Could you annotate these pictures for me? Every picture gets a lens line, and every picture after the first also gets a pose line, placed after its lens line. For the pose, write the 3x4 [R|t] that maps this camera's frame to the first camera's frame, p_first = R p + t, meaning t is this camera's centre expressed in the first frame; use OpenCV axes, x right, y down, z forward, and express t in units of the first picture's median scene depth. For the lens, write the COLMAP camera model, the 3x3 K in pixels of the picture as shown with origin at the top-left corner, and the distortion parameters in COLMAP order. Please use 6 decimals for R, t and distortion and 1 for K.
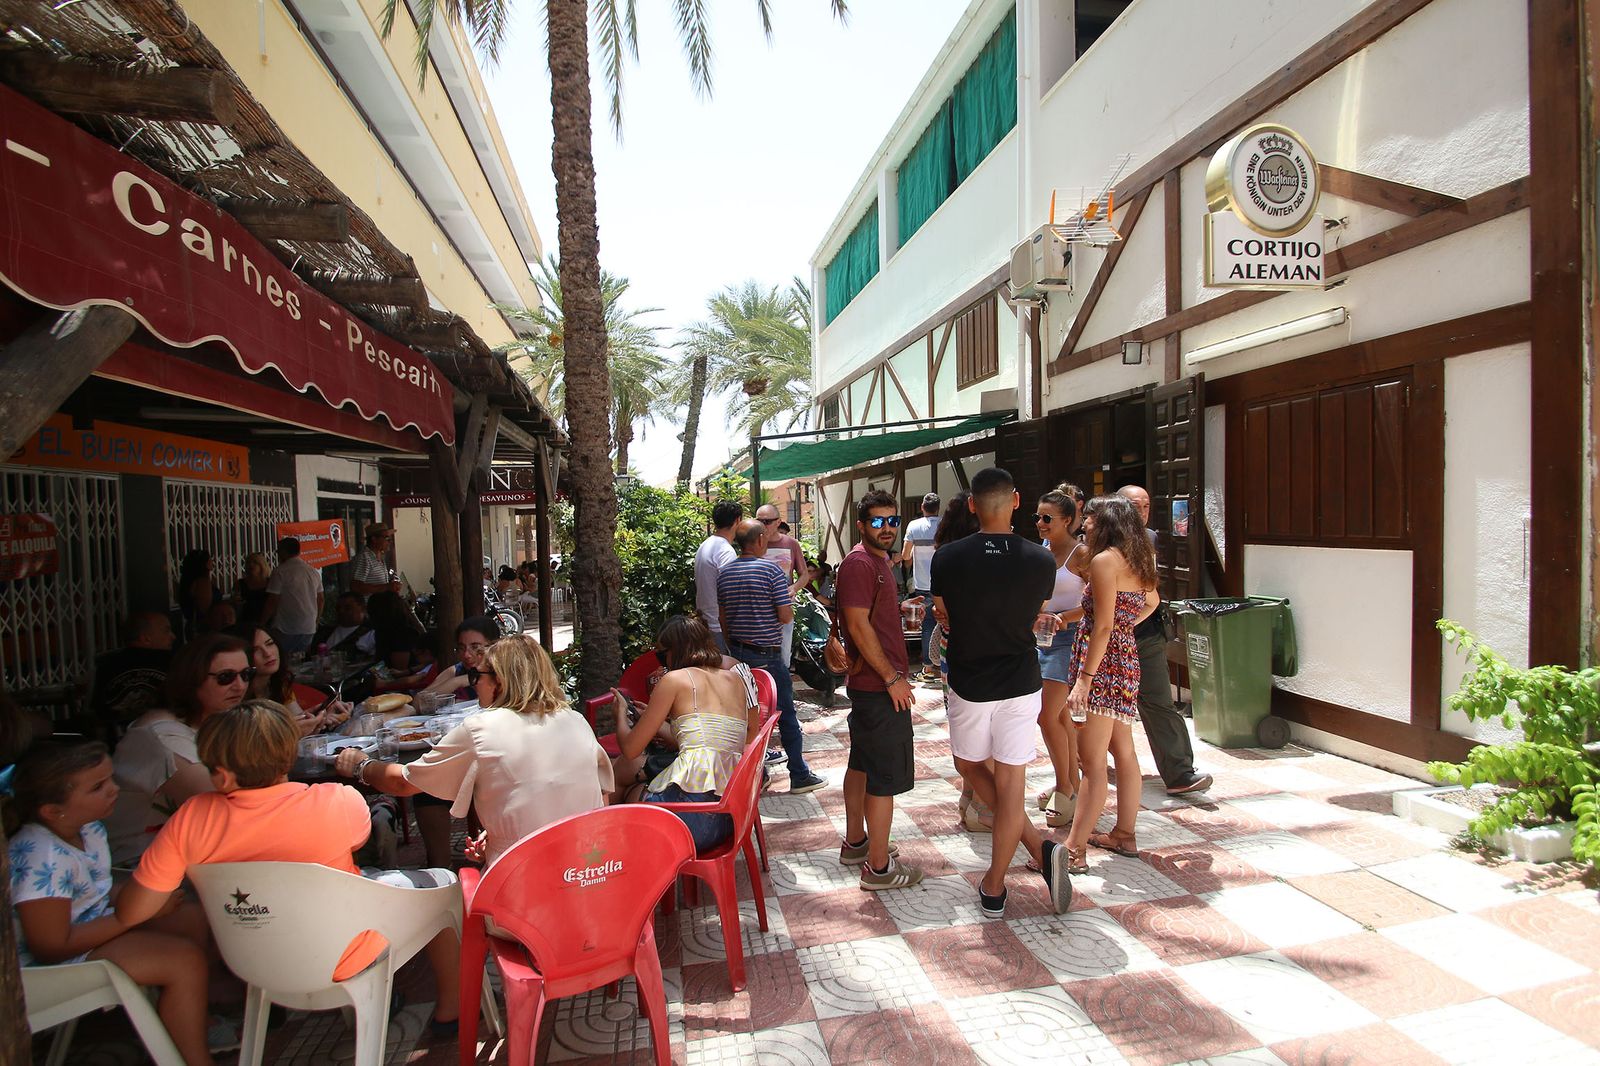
lens RADIAL K [[729.7, 0, 800.0], [0, 729.7, 533.0], [0, 0, 1]] dist [0.000727, -0.011574]
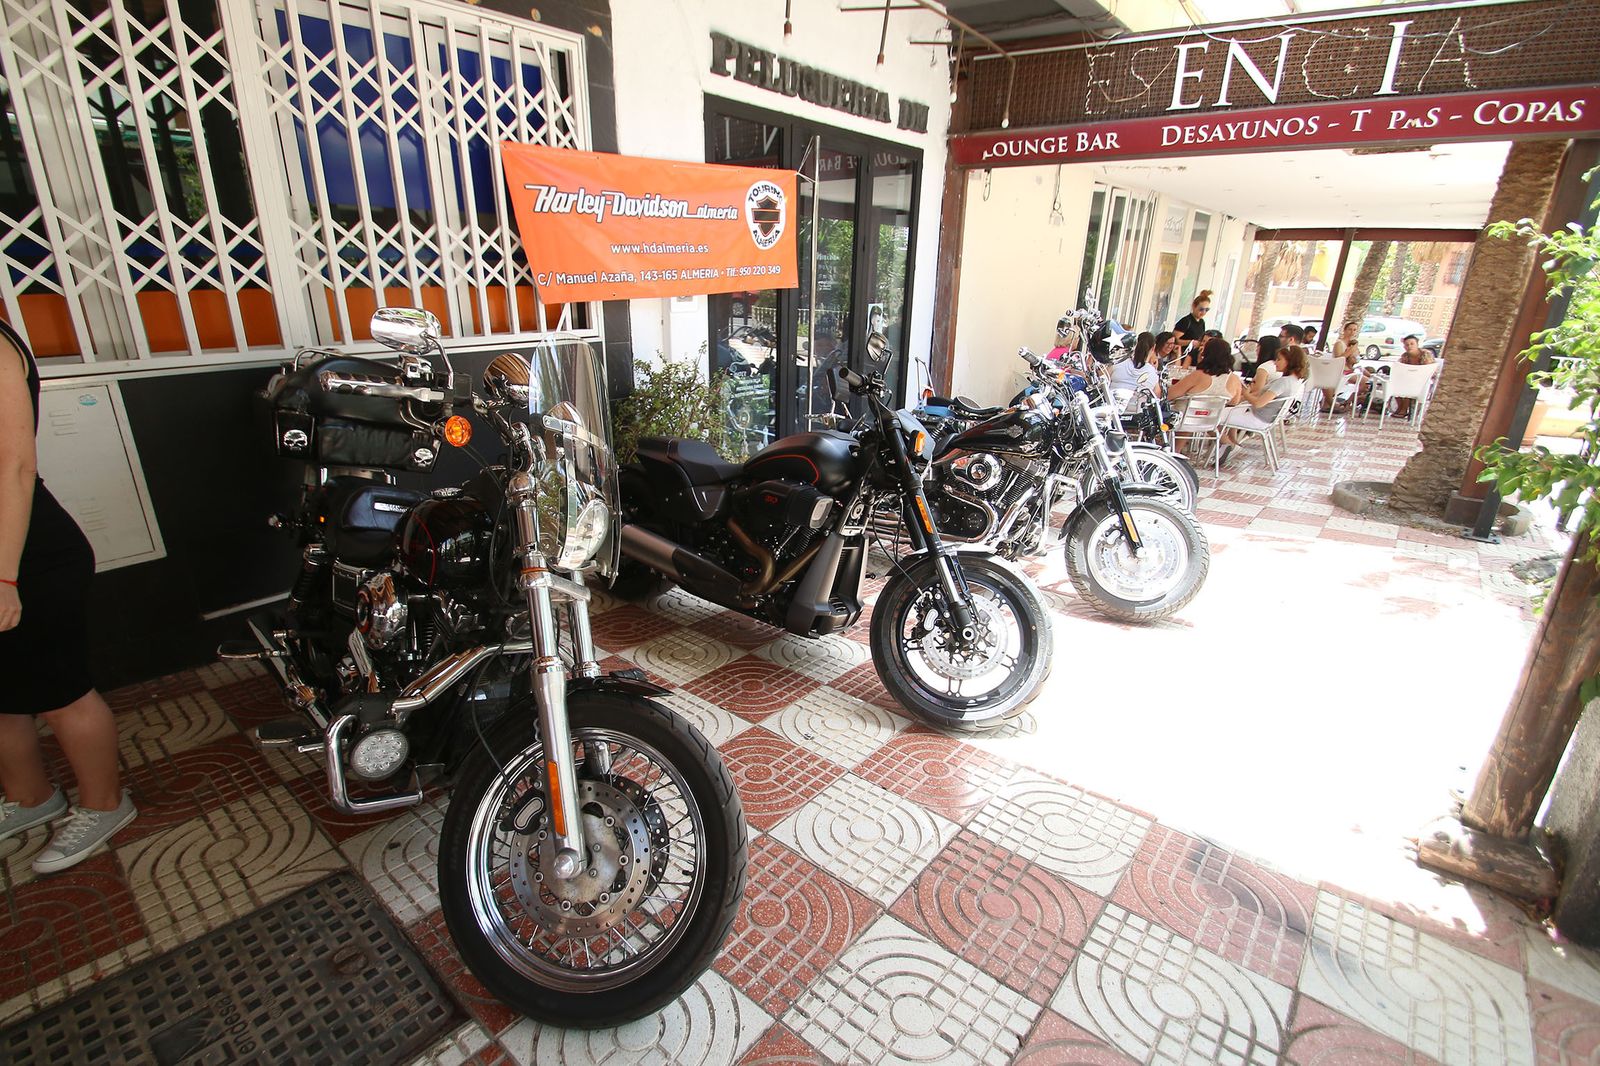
lens RADIAL K [[729.7, 0, 800.0], [0, 729.7, 533.0], [0, 0, 1]] dist [0.000727, -0.011574]
pose [[0.627247, 0.283101, -0.725545, -0.303582], [-0.037553, 0.941505, 0.334901, 0.032107], [0.777914, -0.182819, 0.601187, 0.758237]]
